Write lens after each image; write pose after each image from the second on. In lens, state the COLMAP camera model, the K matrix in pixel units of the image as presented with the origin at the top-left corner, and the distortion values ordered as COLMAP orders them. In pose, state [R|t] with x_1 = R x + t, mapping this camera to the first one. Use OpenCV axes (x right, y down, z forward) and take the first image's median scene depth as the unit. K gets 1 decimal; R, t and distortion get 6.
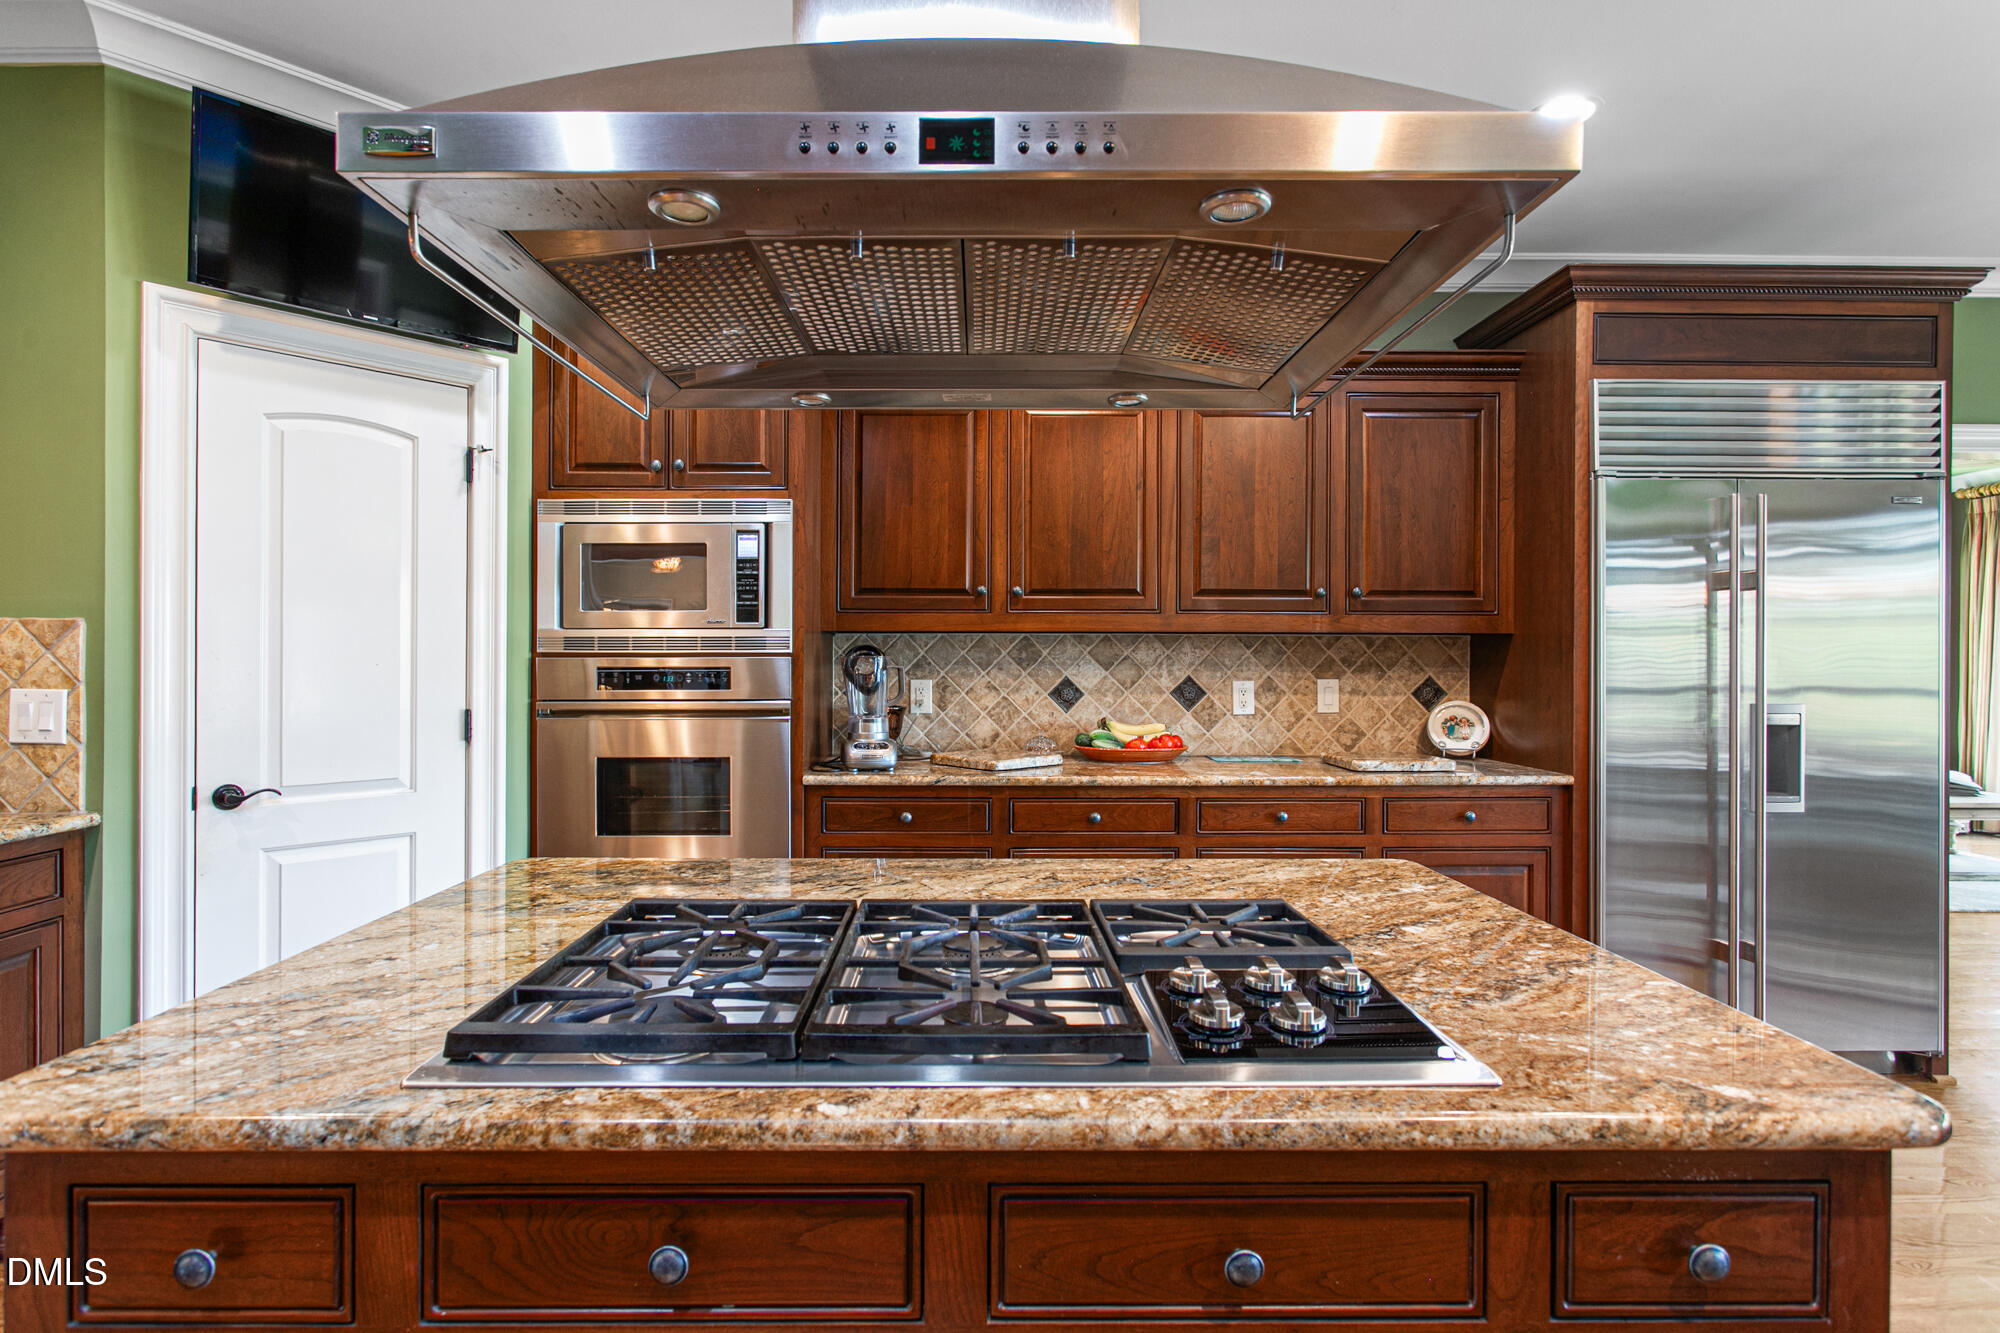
lens RADIAL K [[971.4, 0, 995.0], [0, 971.4, 656.2], [0, 0, 1]] dist [0.001195, -0.000348]
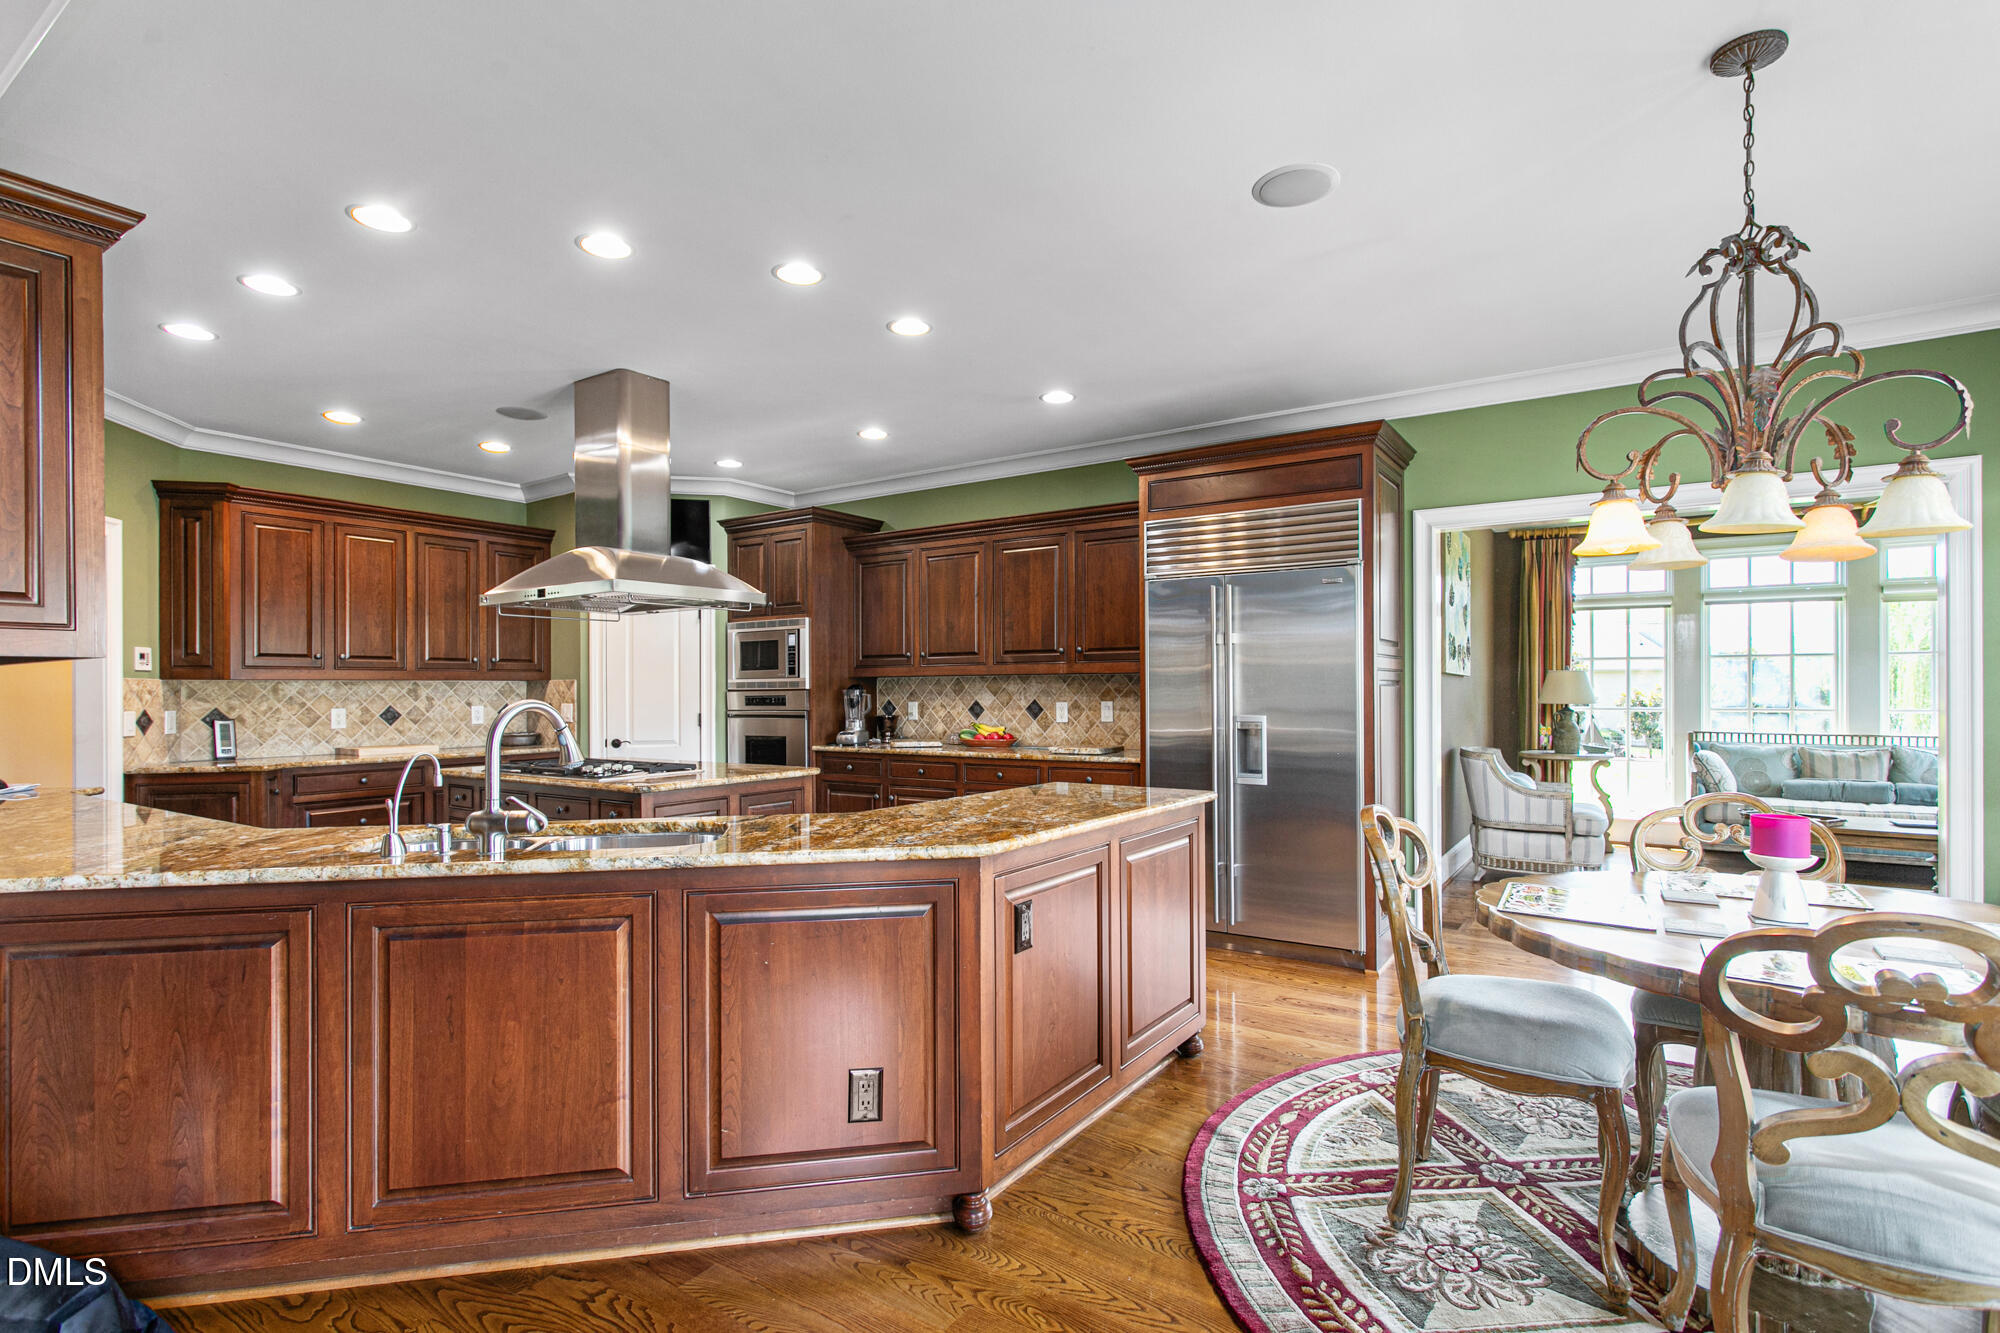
lens RADIAL K [[971.4, 0, 1015.1], [0, 971.4, 678.4], [0, 0, 1]] dist [0.001195, -0.000348]
pose [[0.826640, -0.014830, -0.562536, 1.137625], [0.011243, 0.999888, -0.009839, -0.000183], [0.562619, 0.001809, 0.826714, -0.434252]]
